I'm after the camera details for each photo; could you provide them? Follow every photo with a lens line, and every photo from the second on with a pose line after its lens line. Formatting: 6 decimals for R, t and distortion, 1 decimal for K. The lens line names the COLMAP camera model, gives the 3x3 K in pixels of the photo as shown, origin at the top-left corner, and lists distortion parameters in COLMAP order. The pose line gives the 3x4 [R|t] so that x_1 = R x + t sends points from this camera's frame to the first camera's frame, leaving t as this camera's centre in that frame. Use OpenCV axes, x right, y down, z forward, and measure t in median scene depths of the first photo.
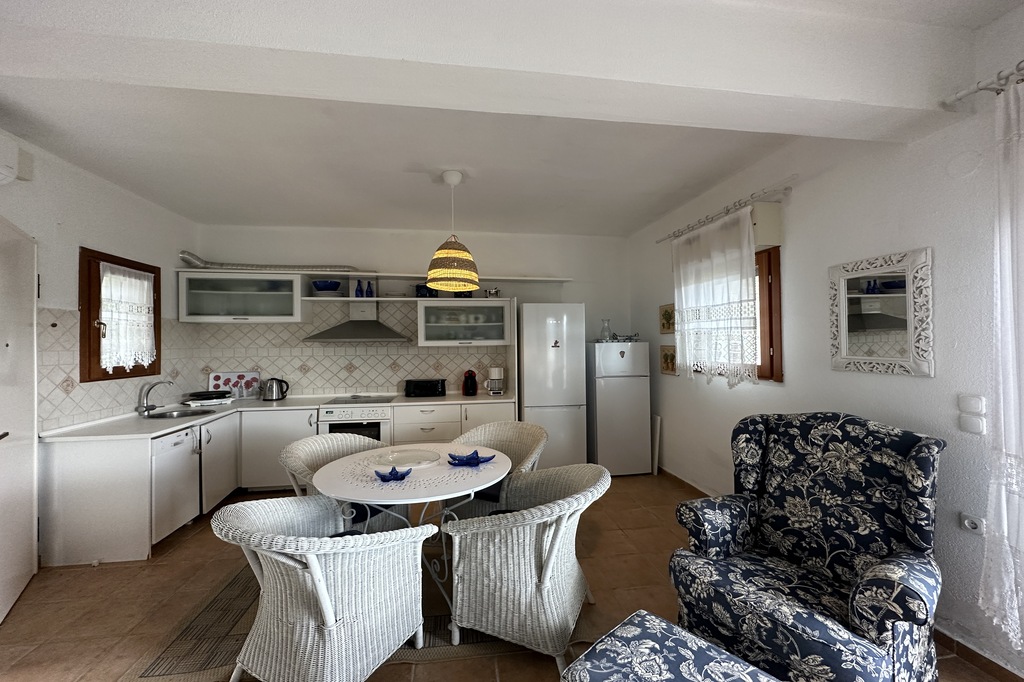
lens RADIAL K [[404.5, 0, 512.0], [0, 404.5, 341.0], [0, 0, 1]] dist [-0.001194, -0.000308]
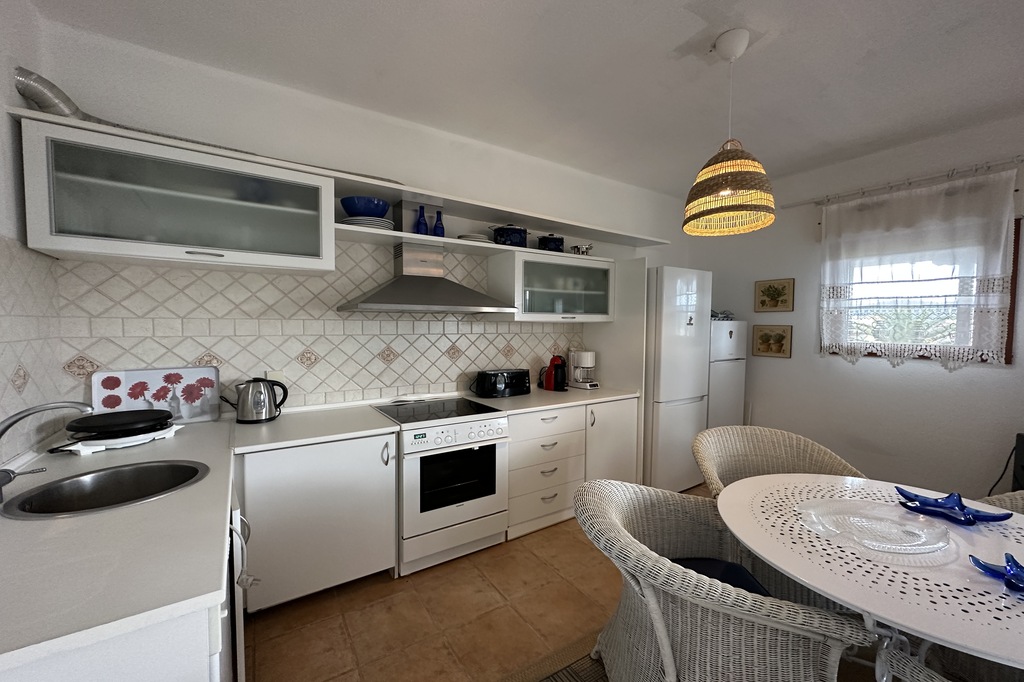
lens RADIAL K [[404.5, 0, 512.0], [0, 404.5, 341.0], [0, 0, 1]] dist [-0.001194, -0.000308]
pose [[0.910257, -0.002262, 0.414037, -0.506421], [-0.017678, 0.998861, 0.044323, 0.016415], [-0.413665, -0.047664, 0.909180, 0.401943]]
